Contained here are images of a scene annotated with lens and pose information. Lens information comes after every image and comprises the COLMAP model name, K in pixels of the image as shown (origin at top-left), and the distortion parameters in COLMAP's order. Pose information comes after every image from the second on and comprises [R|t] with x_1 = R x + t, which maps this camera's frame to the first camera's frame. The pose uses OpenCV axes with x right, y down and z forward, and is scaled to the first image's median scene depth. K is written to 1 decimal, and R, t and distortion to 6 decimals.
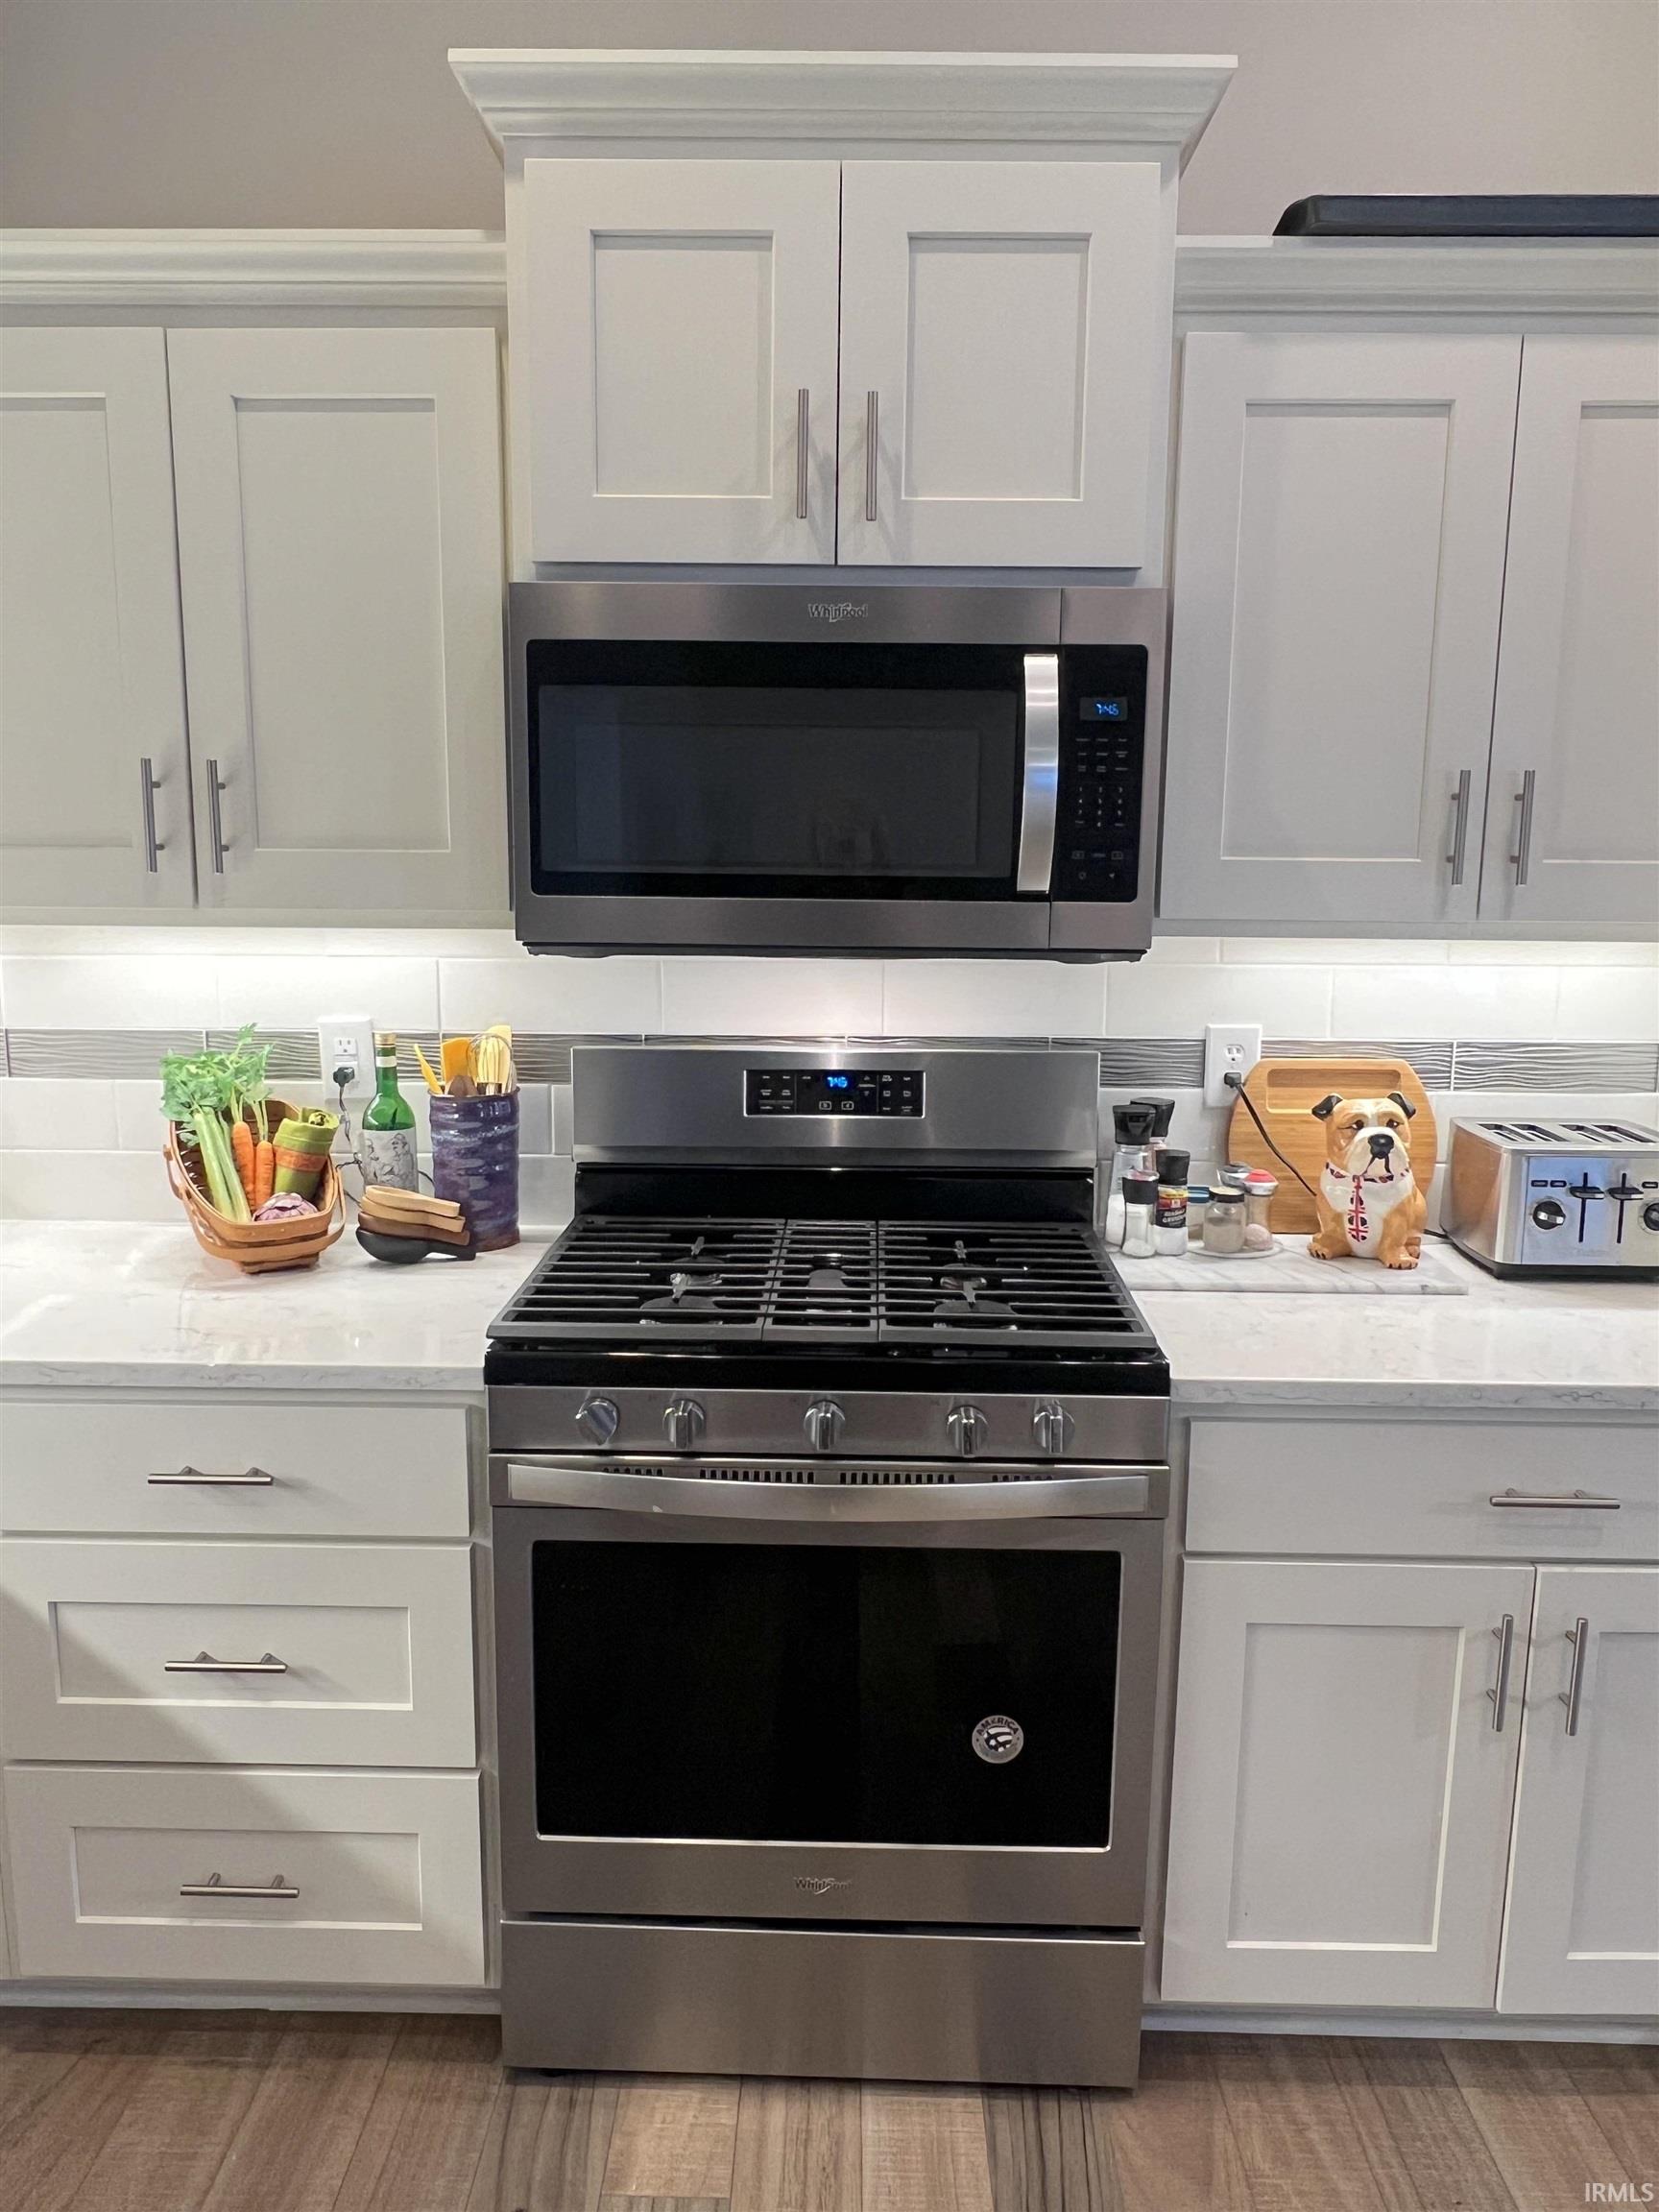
lens RADIAL K [[1550.2, 0, 824.6], [0, 1550.2, 1103.9], [0, 0, 1]] dist [-0.003300, -0.004530]
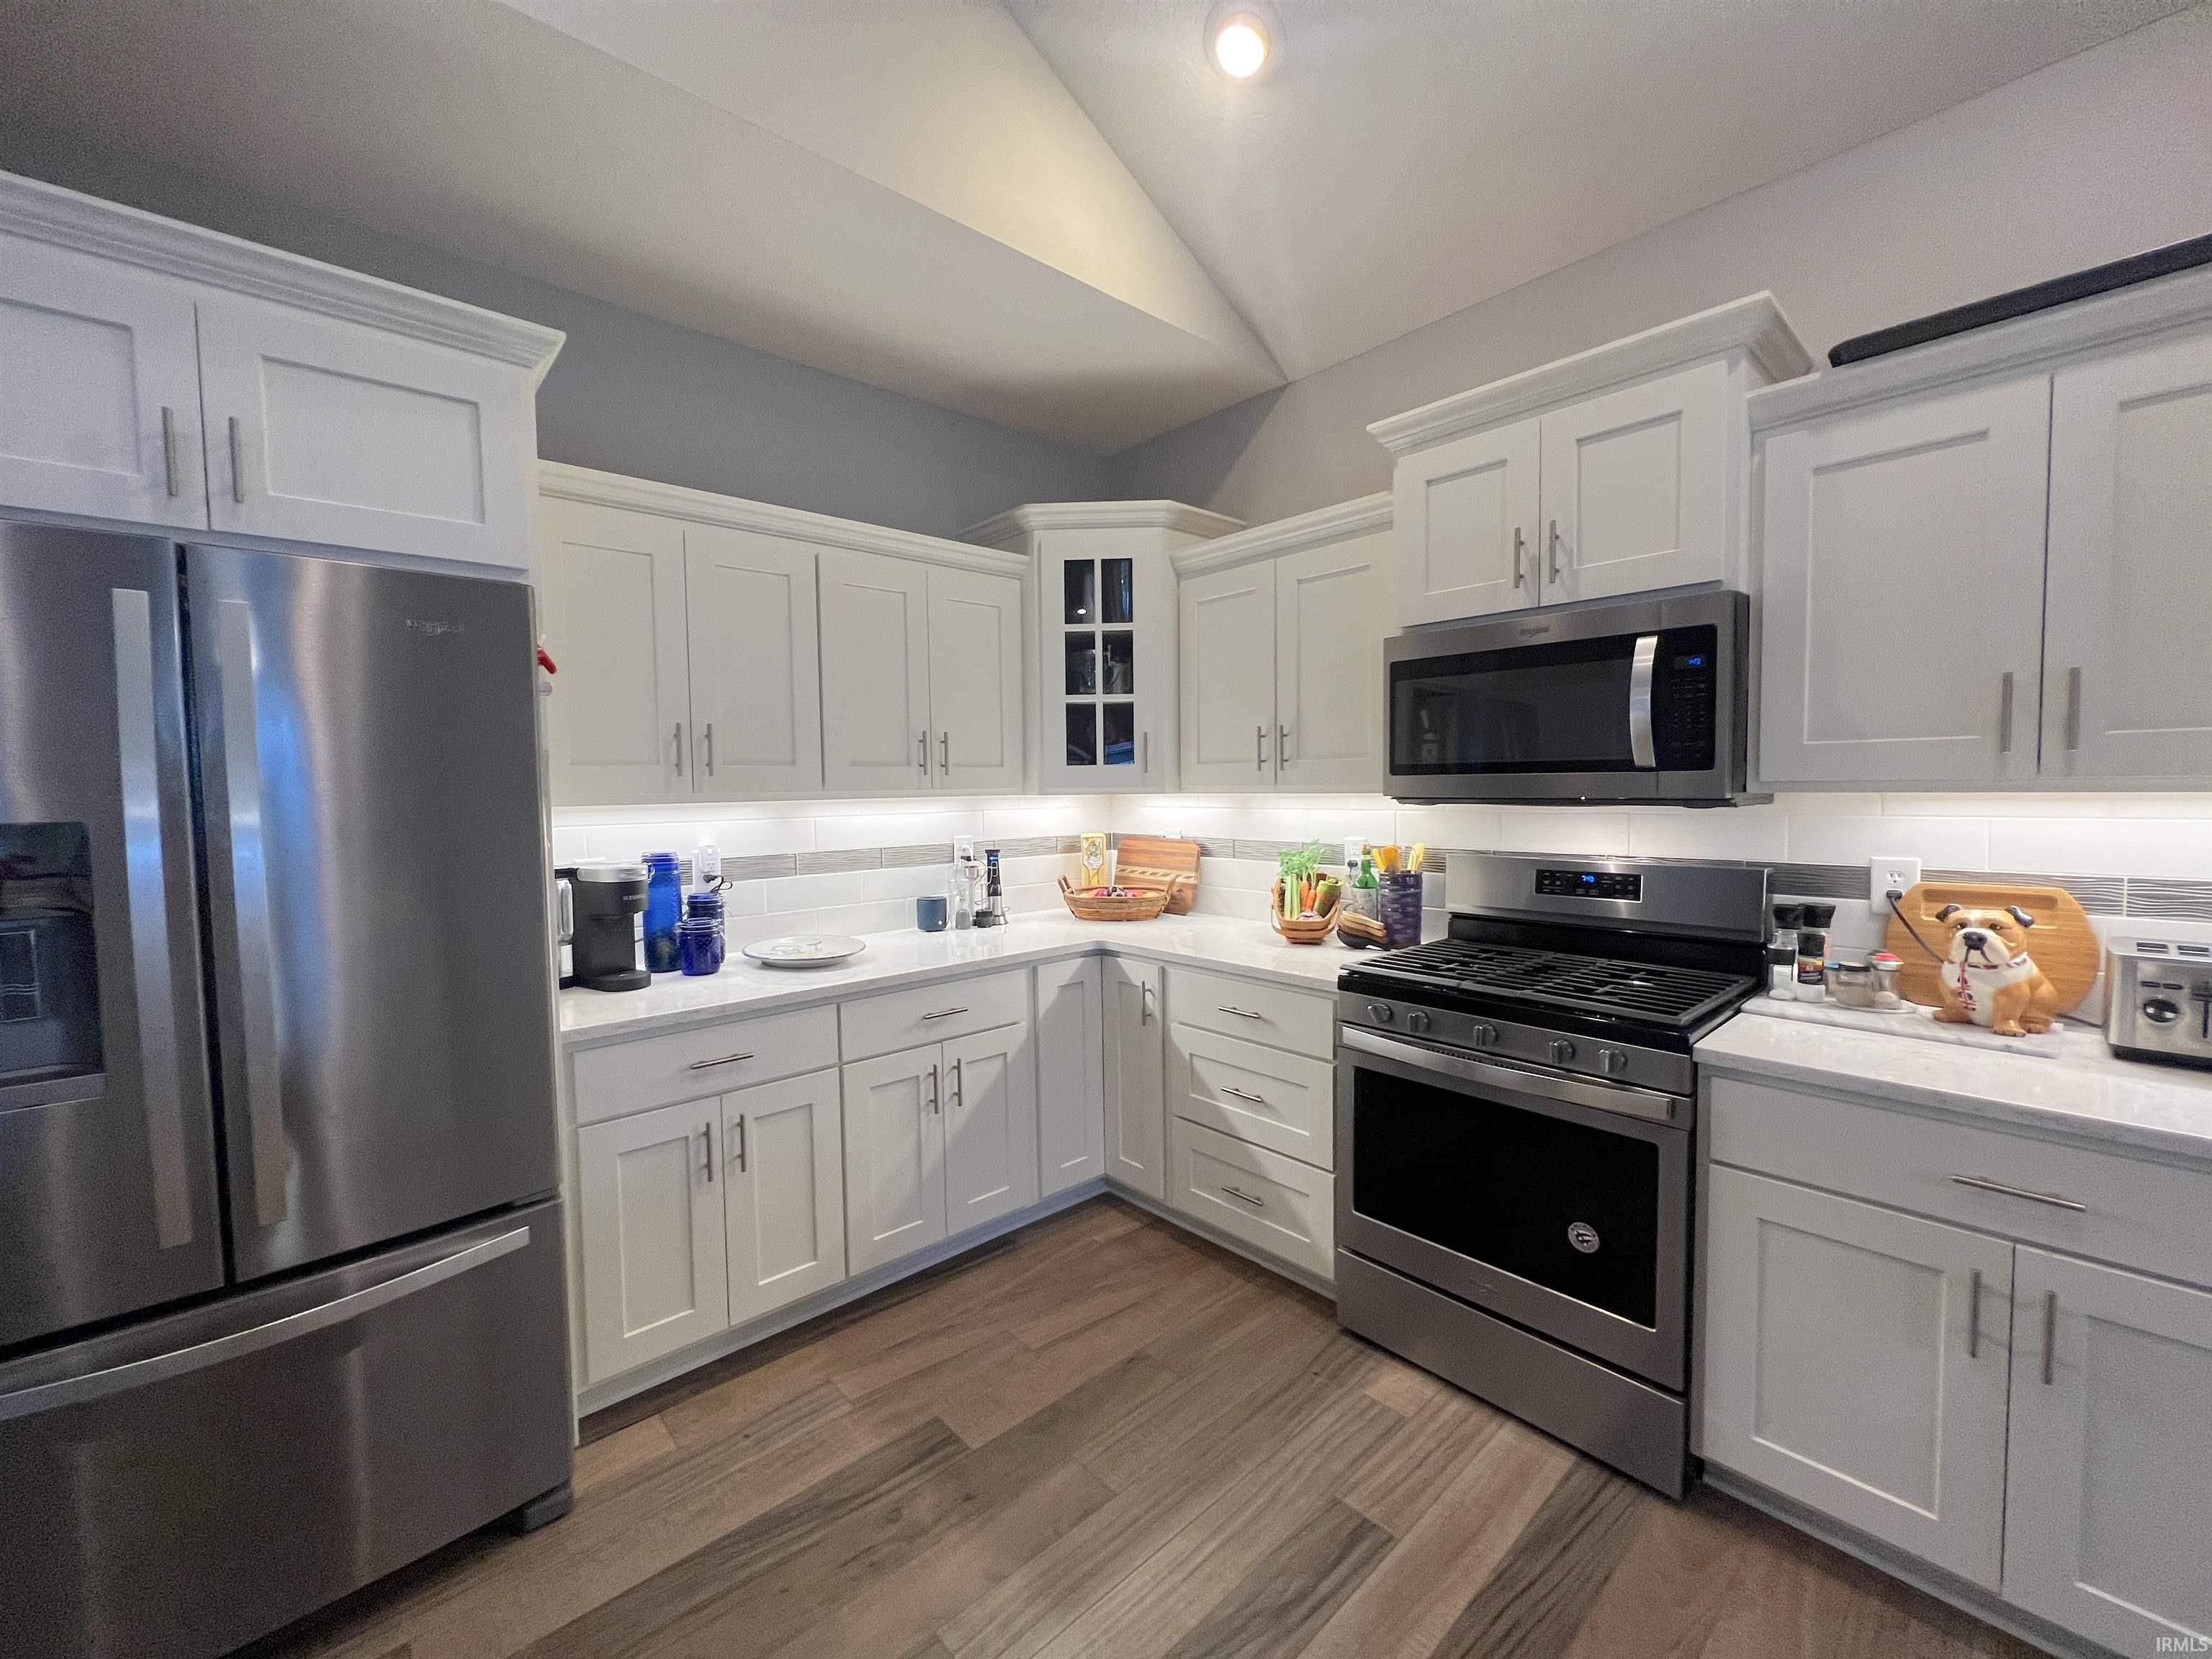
lens RADIAL K [[884.5, 0, 1103.4], [0, 884.5, 826.0], [0, 0, 1]] dist [-0.005687, 0.000671]
pose [[0.683429, 0.015552, -0.729852, 0.445776], [-0.100880, 0.992193, -0.073321, 0.068943], [0.723014, 0.123737, 0.679662, -0.136409]]
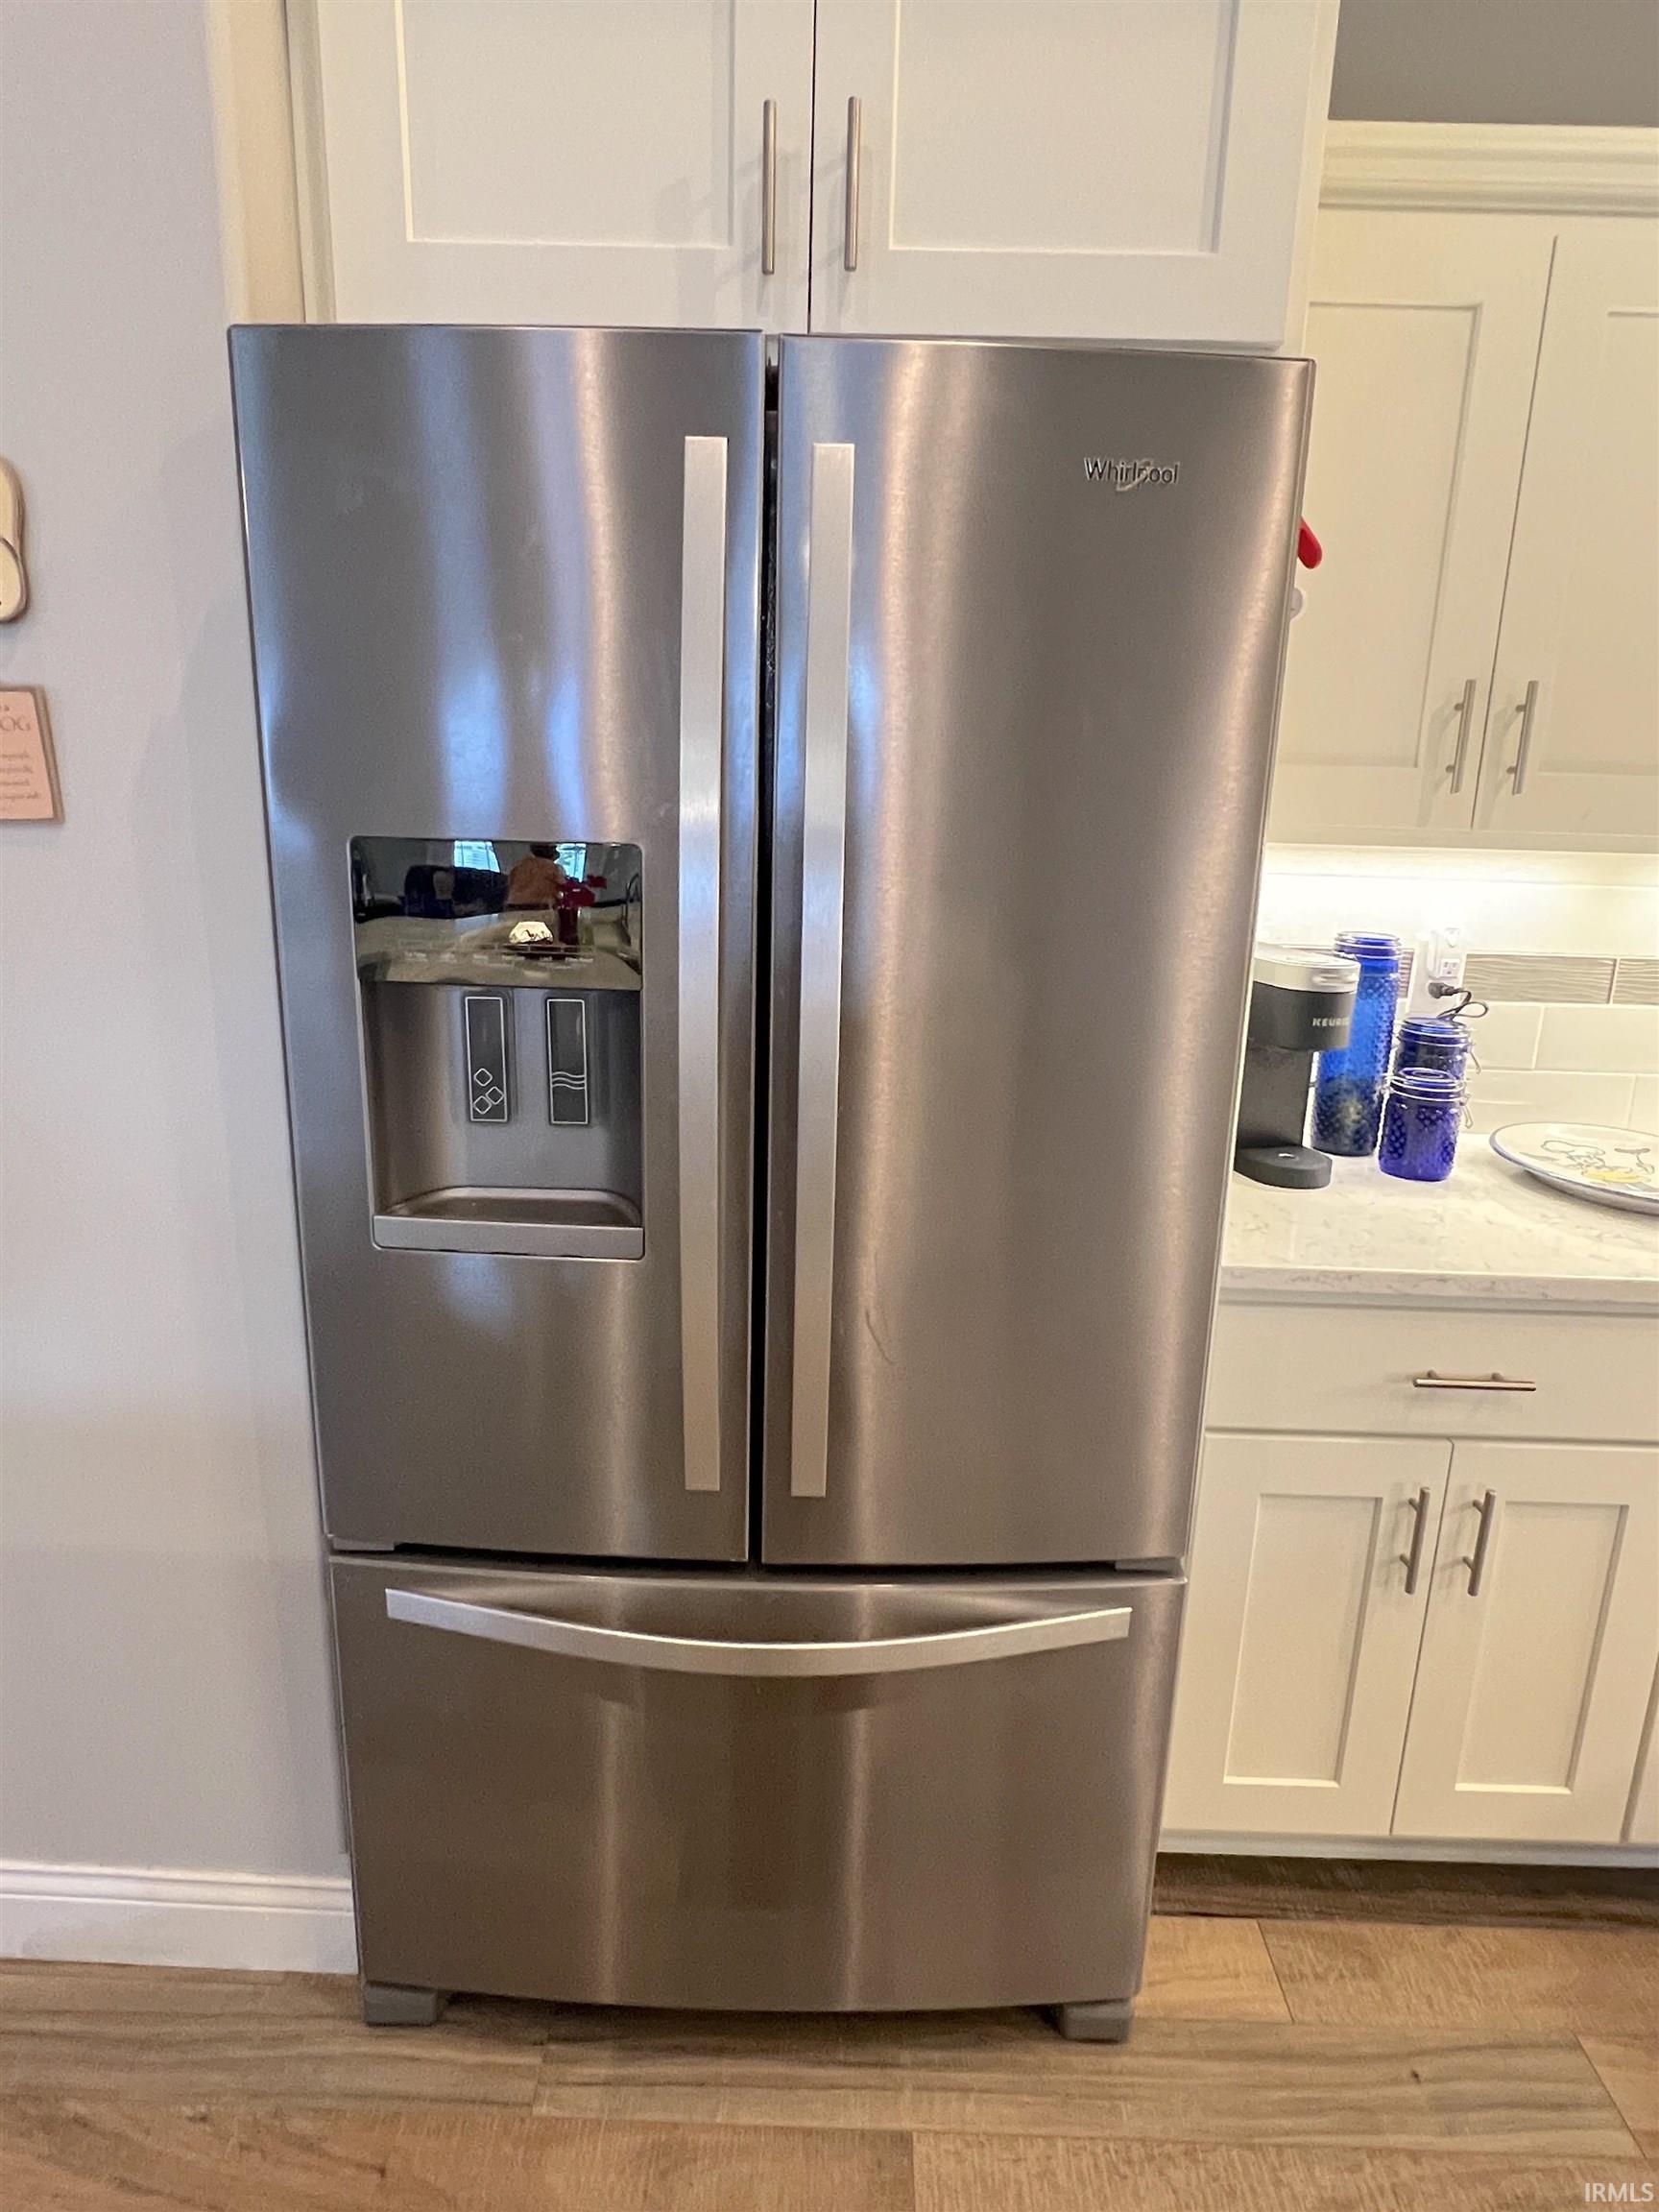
lens RADIAL K [[1291.8, 0, 824.9], [0, 1291.8, 1101.0], [0, 0, 1]] dist [-0.003373, -0.001846]
pose [[-0.000045, 0.231730, -0.972780, 0.058528], [-0.193271, 0.954437, 0.227369, 0.053965], [0.981145, 0.188021, 0.044744, -0.159755]]
